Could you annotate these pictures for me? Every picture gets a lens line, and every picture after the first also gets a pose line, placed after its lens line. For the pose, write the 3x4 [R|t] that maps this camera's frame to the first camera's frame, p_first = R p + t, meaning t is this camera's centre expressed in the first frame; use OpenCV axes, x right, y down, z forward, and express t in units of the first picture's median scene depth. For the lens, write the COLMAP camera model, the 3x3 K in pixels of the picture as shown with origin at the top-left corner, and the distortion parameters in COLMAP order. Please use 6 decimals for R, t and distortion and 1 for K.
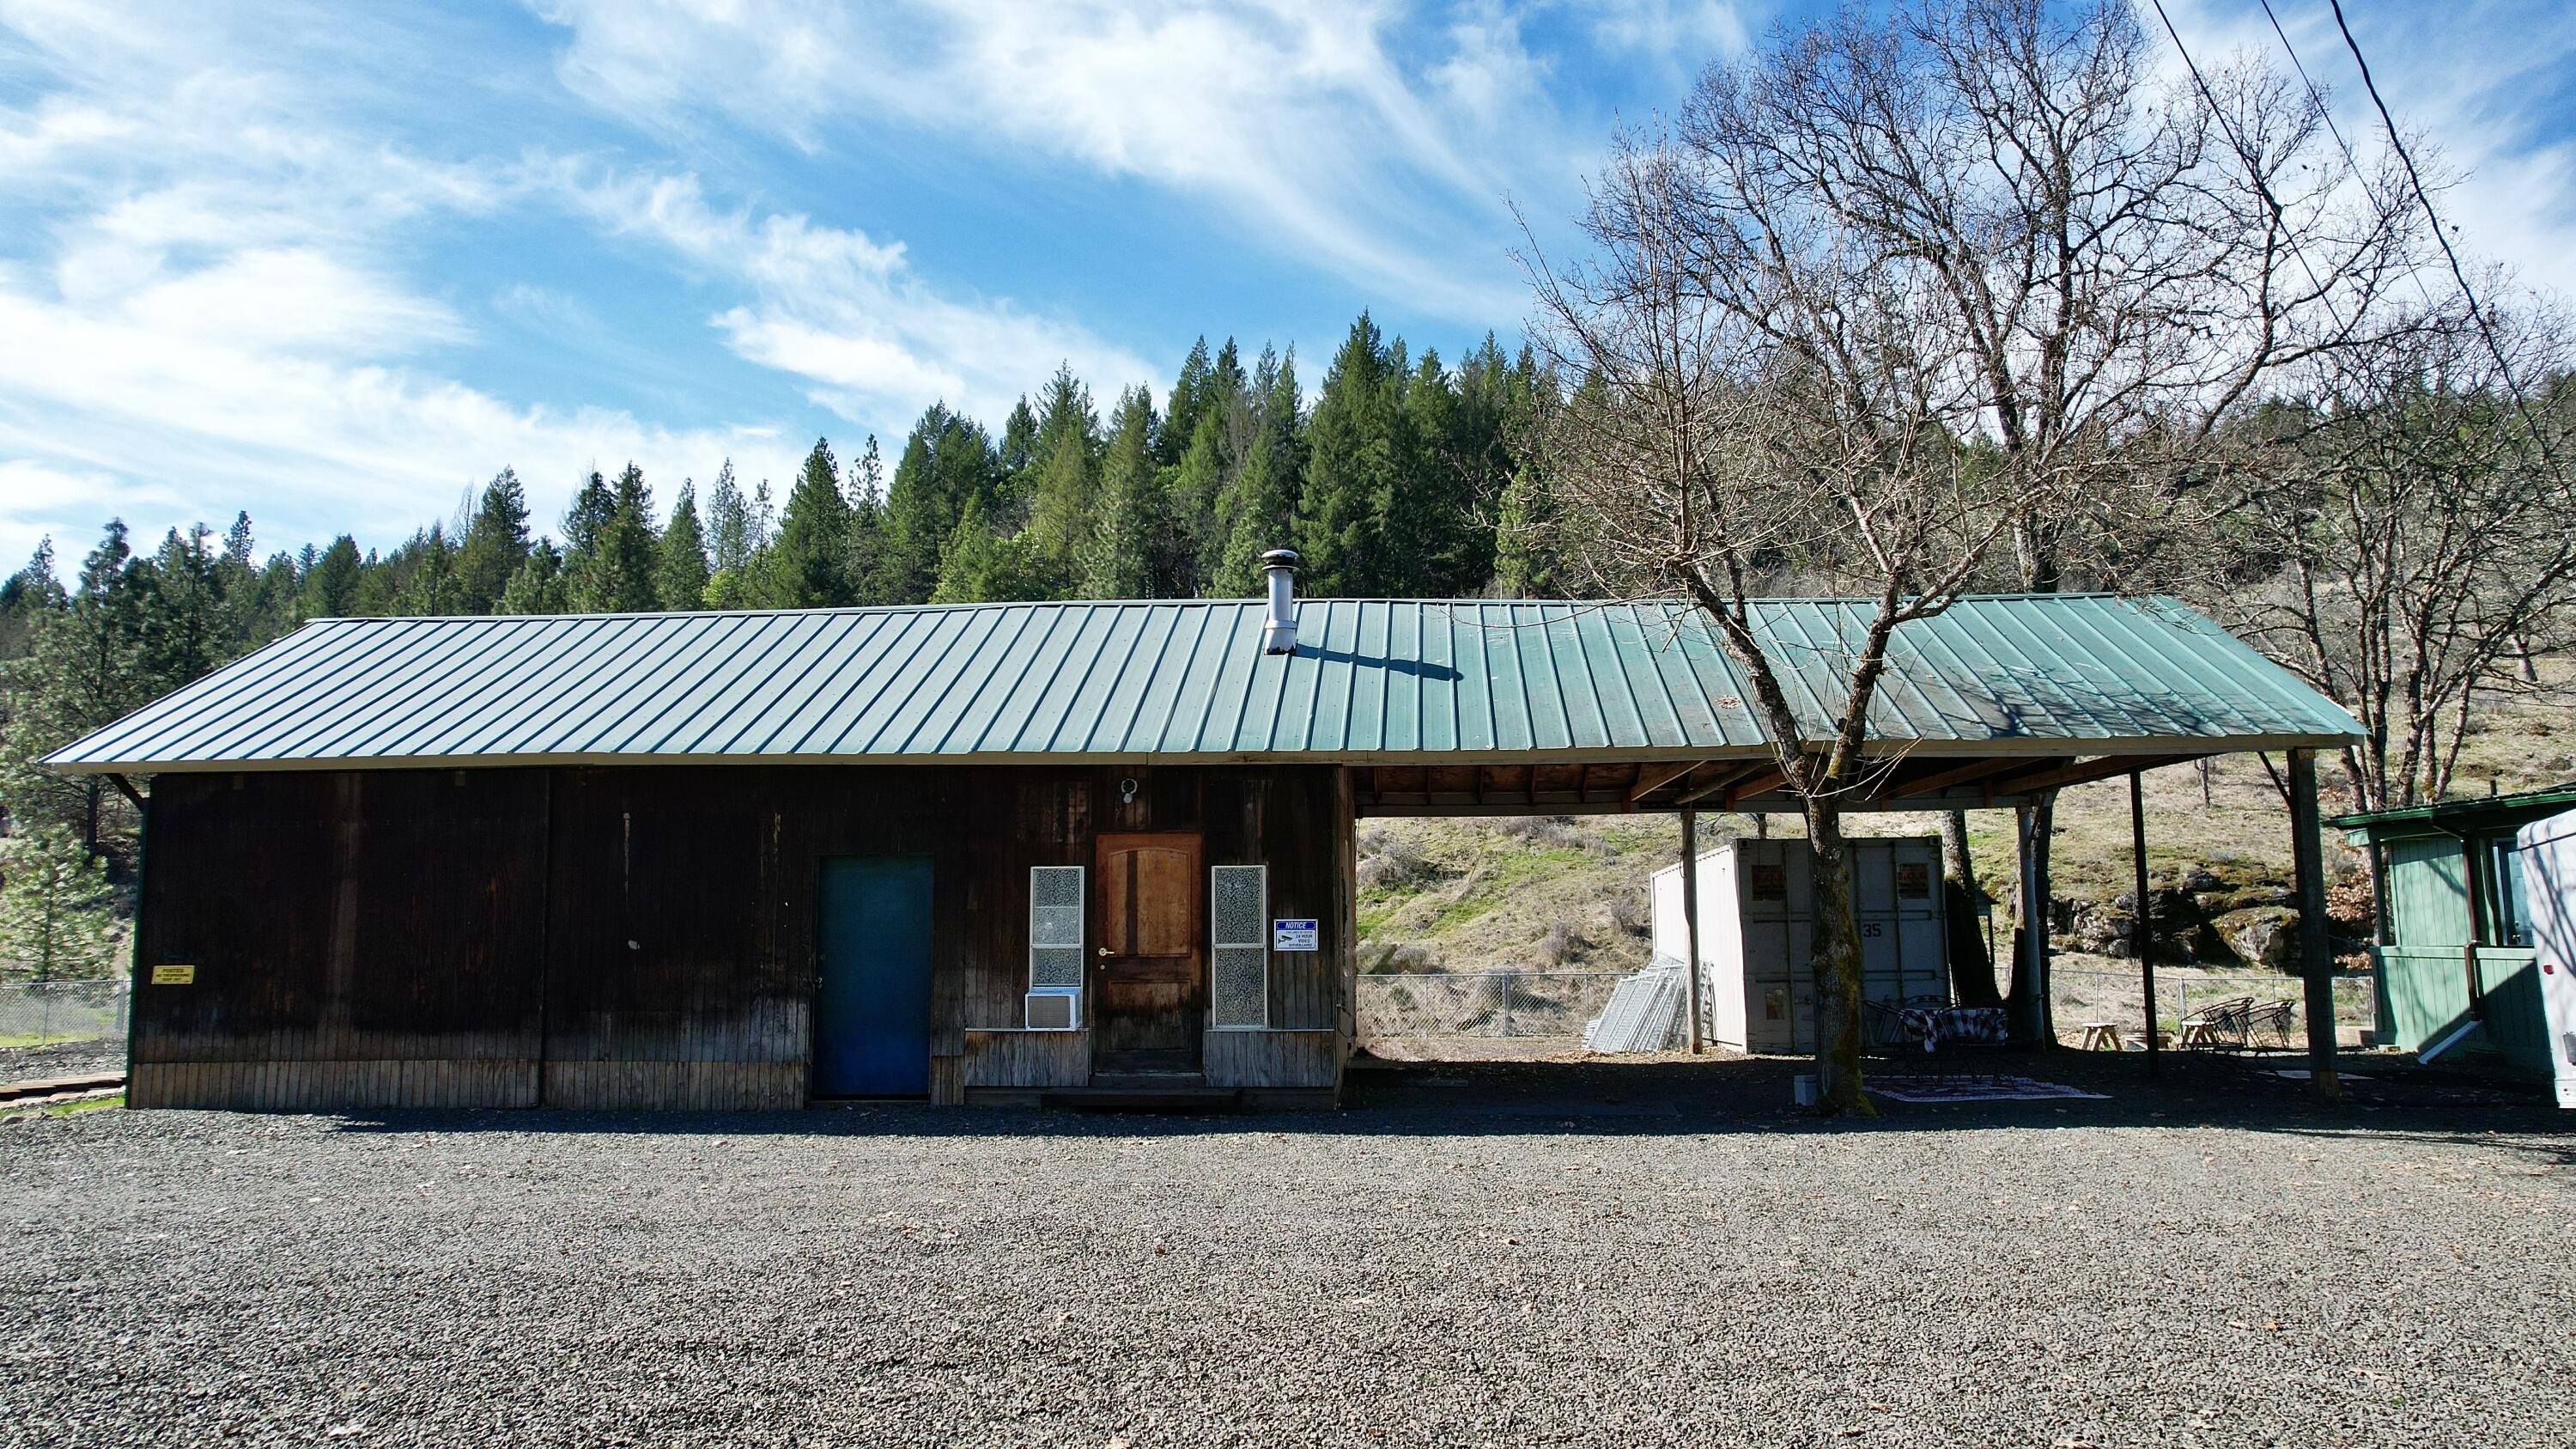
lens RADIAL K [[1635.2, 0, 1304.8], [0, 1635.2, 728.4], [0, 0, 1]] dist [-0.082080, 0.075807]
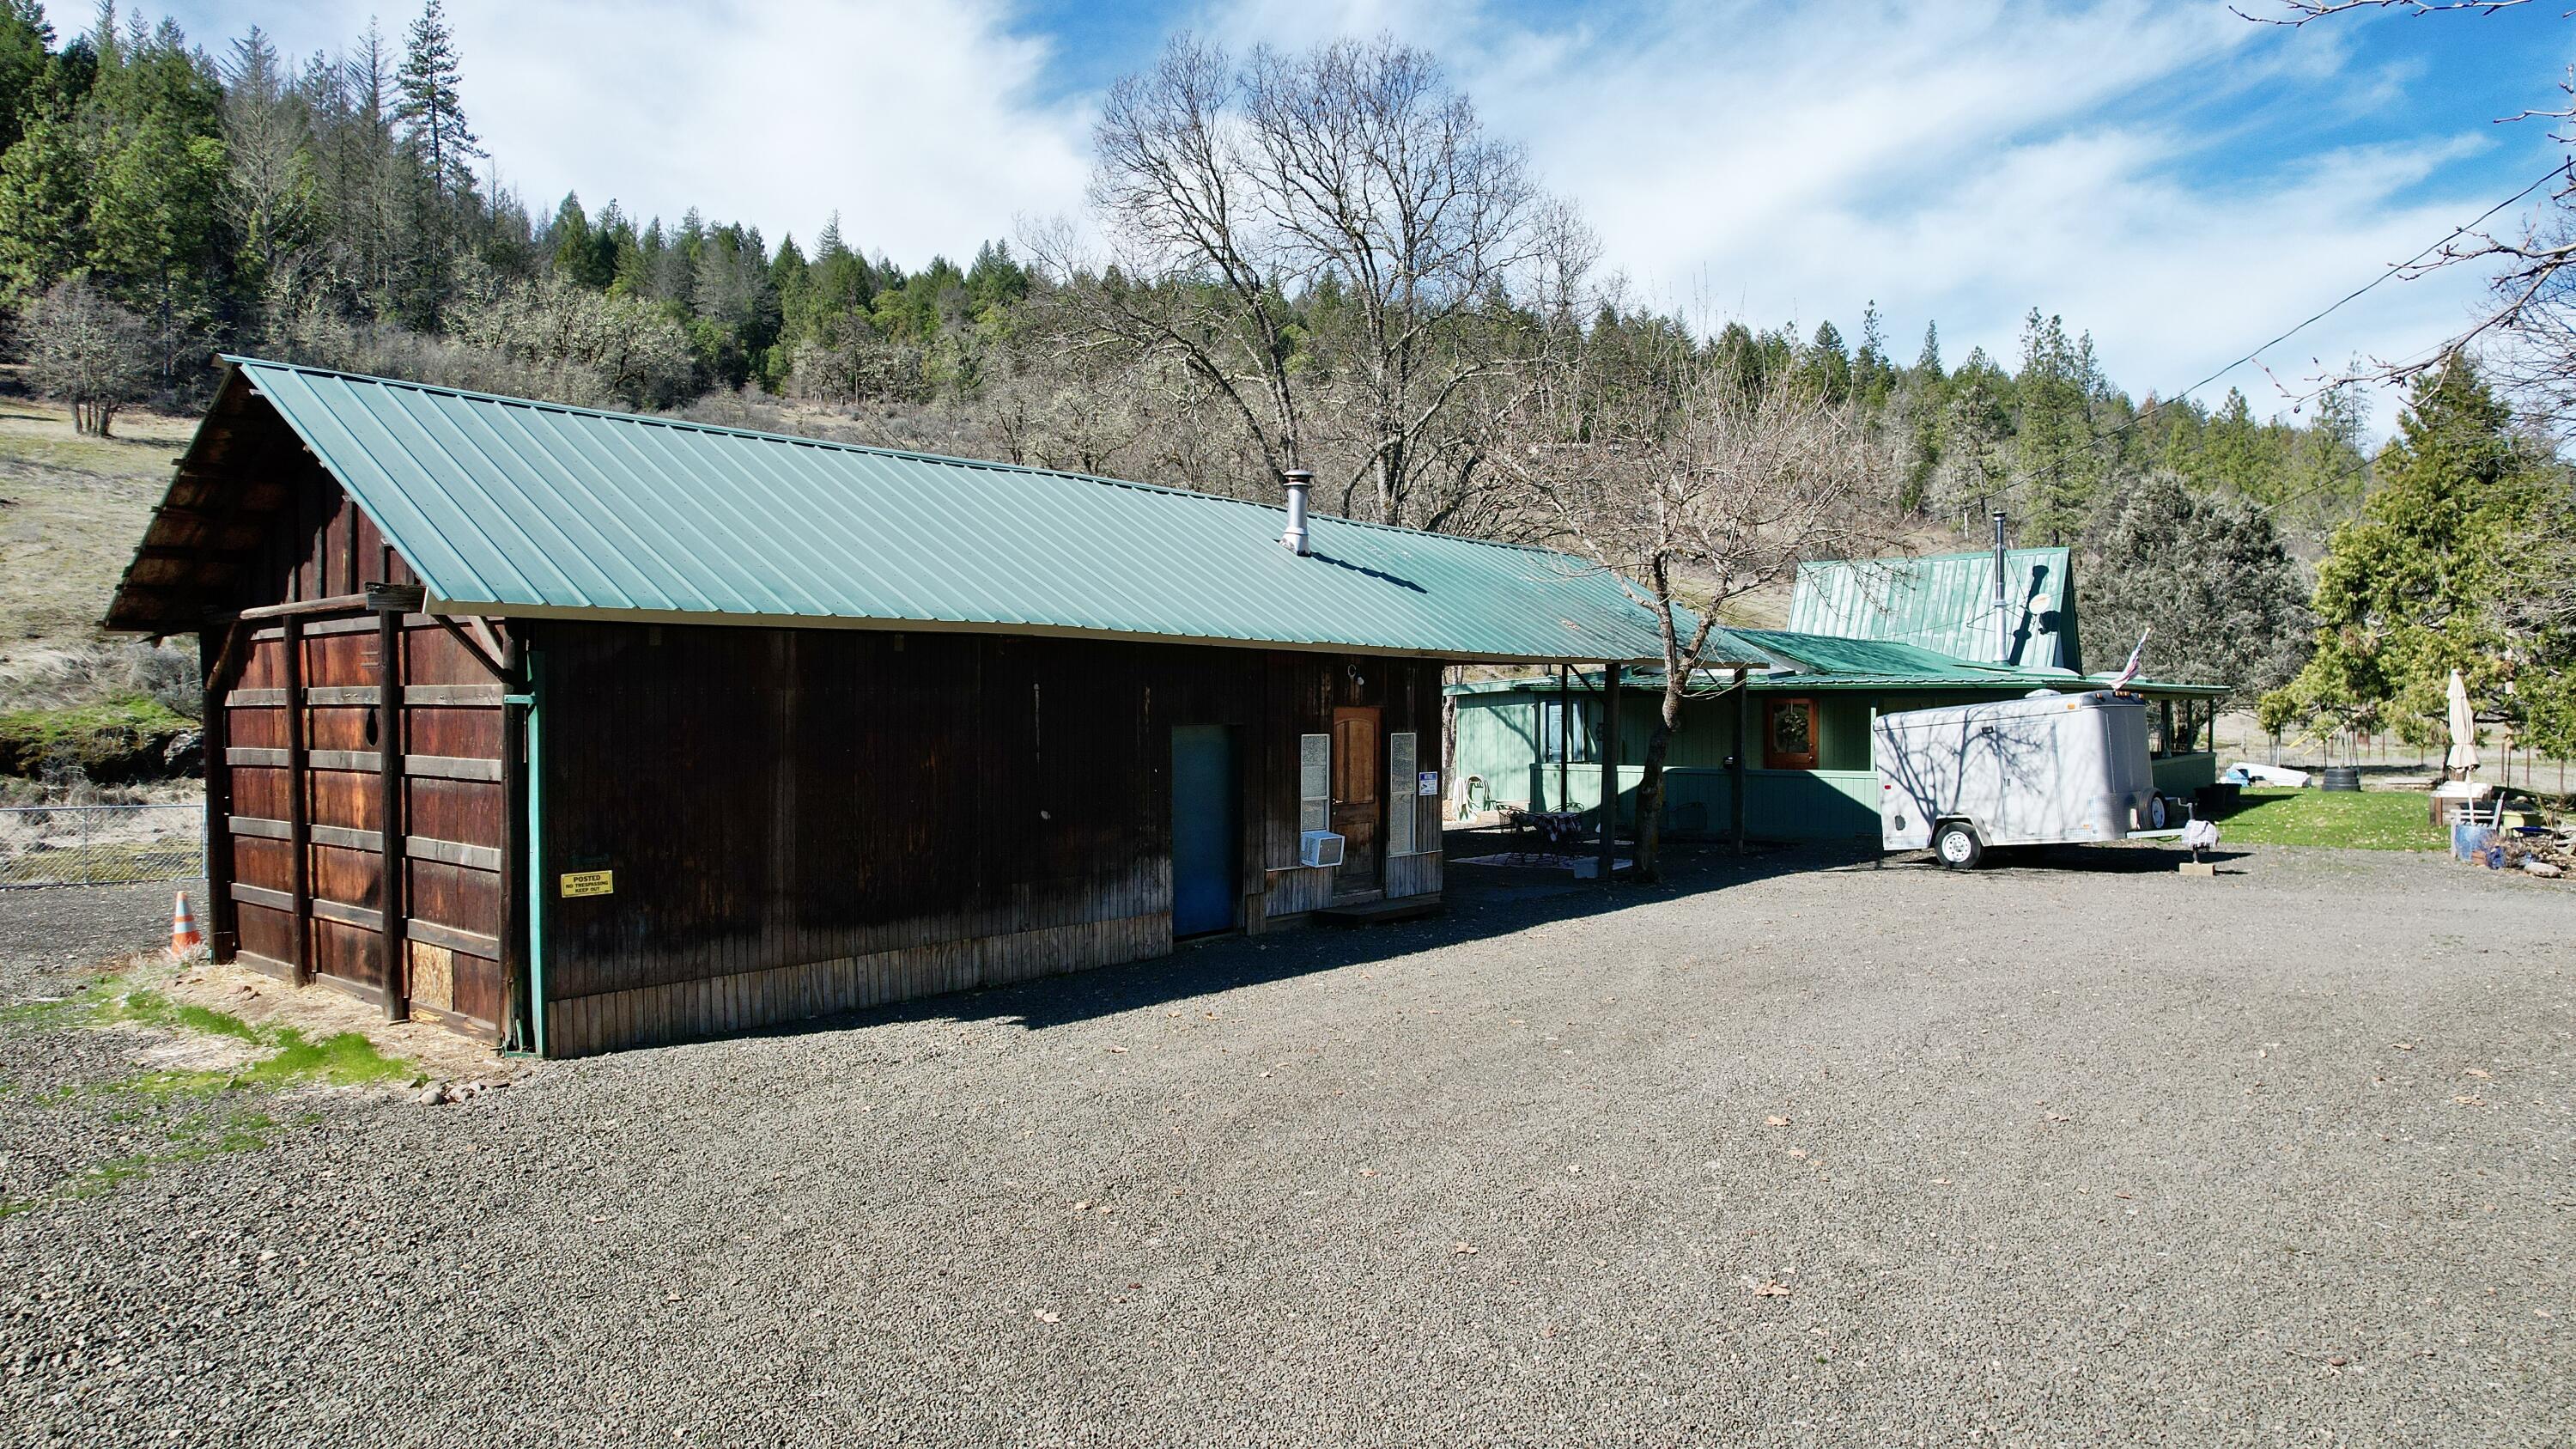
lens RADIAL K [[1635.2, 0, 1304.8], [0, 1635.2, 728.4], [0, 0, 1]] dist [-0.082080, 0.075807]
pose [[0.581654, -0.004734, 0.813423, -0.836836], [-0.107545, 0.990757, 0.082669, -0.015599], [-0.806296, -0.135564, 0.575769, 0.210445]]
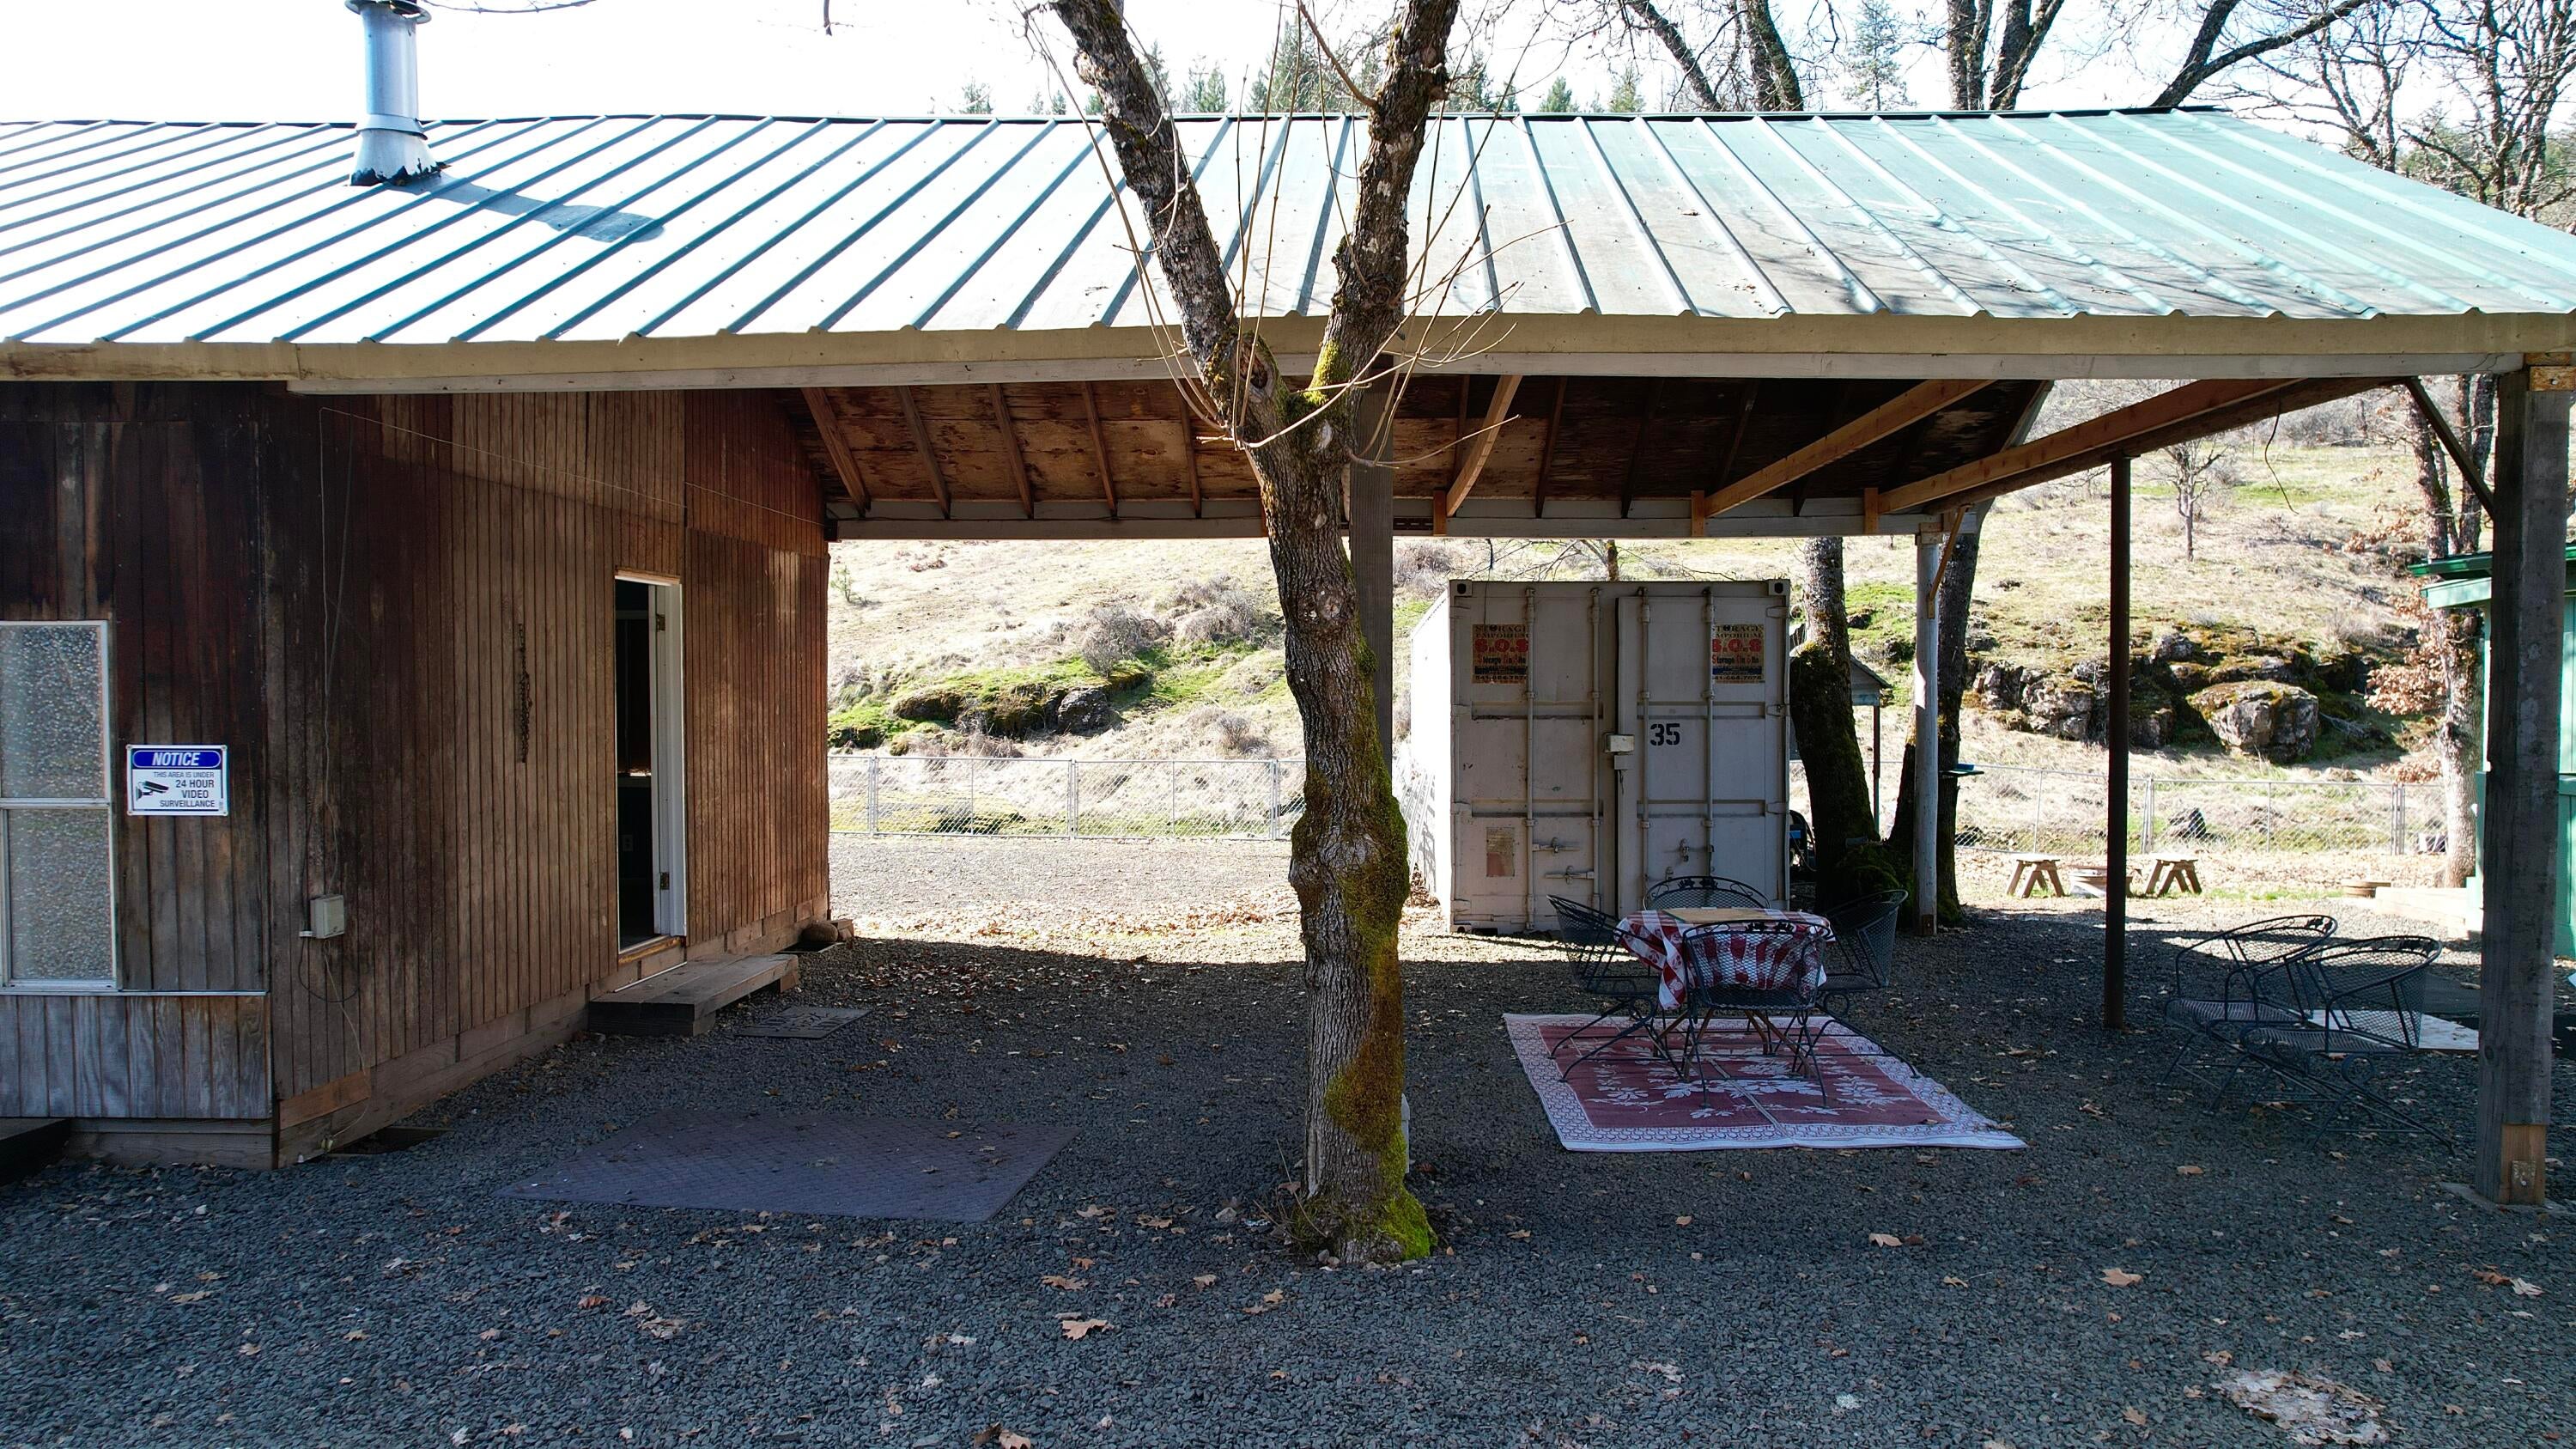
lens RADIAL K [[1635.2, 0, 1304.8], [0, 1635.2, 728.4], [0, 0, 1]] dist [-0.082080, 0.075807]
pose [[0.999801, 0.006298, 0.018919, 0.204747], [-0.009100, 0.988352, 0.151912, 0.031319], [-0.017742, -0.152054, 0.988213, 0.402623]]
